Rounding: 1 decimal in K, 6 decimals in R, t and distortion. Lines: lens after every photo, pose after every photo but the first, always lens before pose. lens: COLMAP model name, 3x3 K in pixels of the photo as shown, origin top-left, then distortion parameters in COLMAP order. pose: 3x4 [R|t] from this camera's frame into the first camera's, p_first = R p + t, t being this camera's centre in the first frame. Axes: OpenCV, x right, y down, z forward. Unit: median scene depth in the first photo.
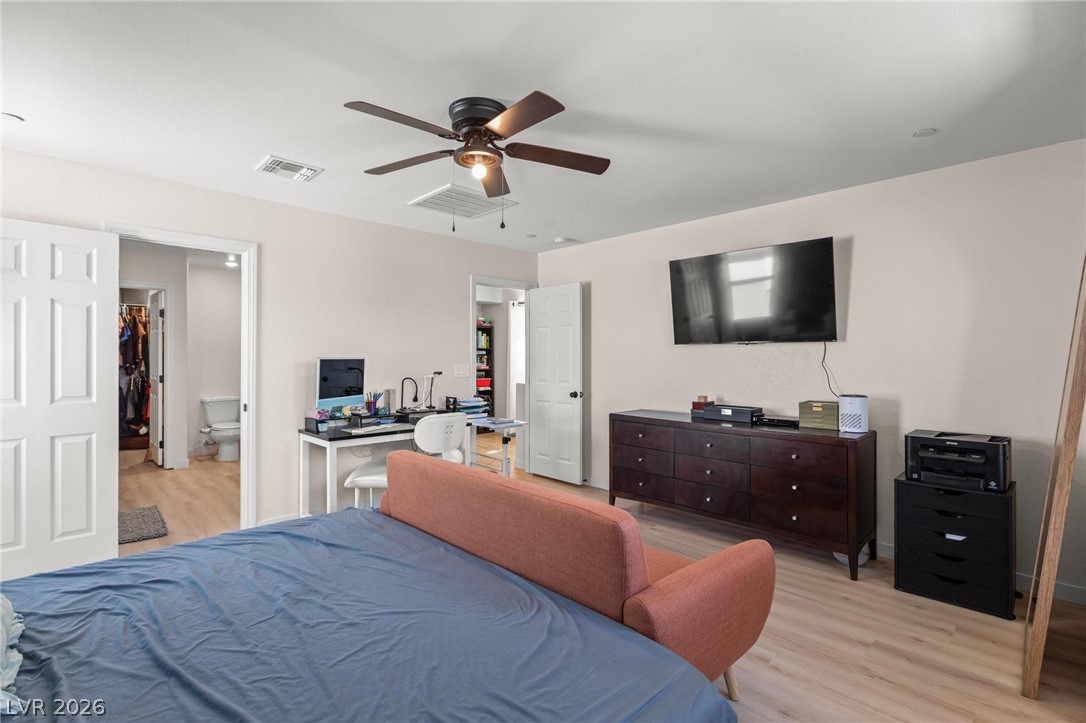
lens RADIAL K [[496.9, 0, 540.3], [0, 496.9, 360.1], [0, 0, 1]] dist [0.000307, 0.000285]
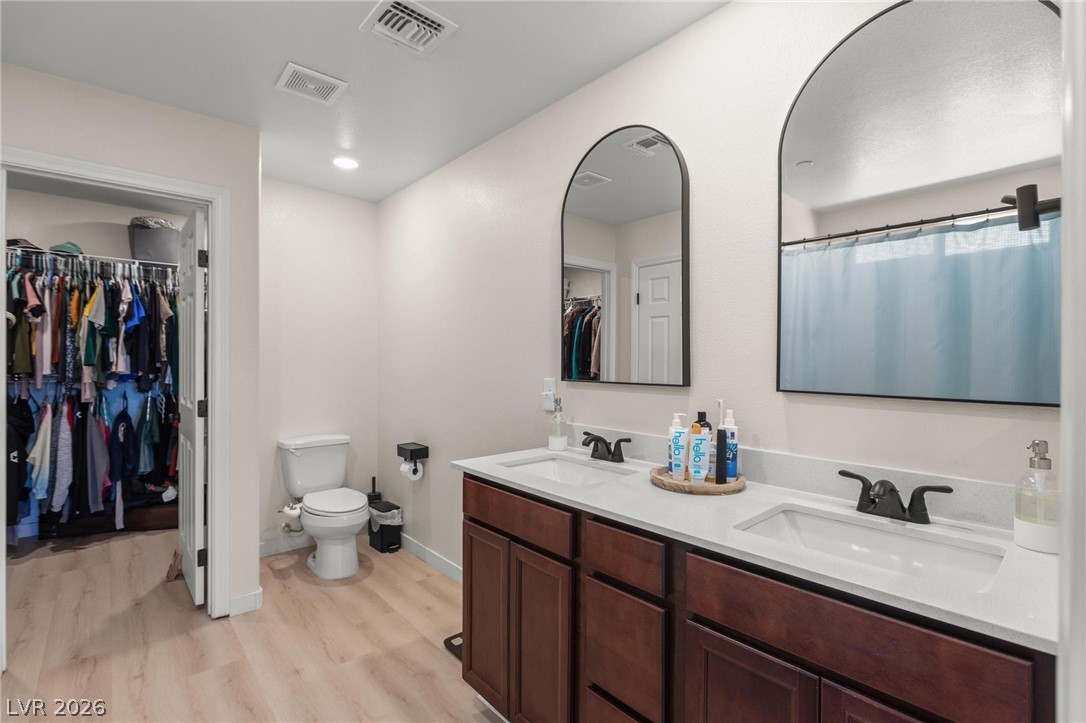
lens RADIAL K [[496.9, 0, 540.3], [0, 496.9, 360.1], [0, 0, 1]] dist [0.000307, 0.000285]
pose [[0.998734, -0.000226, -0.050296, -0.373276], [0.000254, 1.000000, 0.000547, -0.004442], [0.050296, -0.000559, 0.998734, 0.486822]]
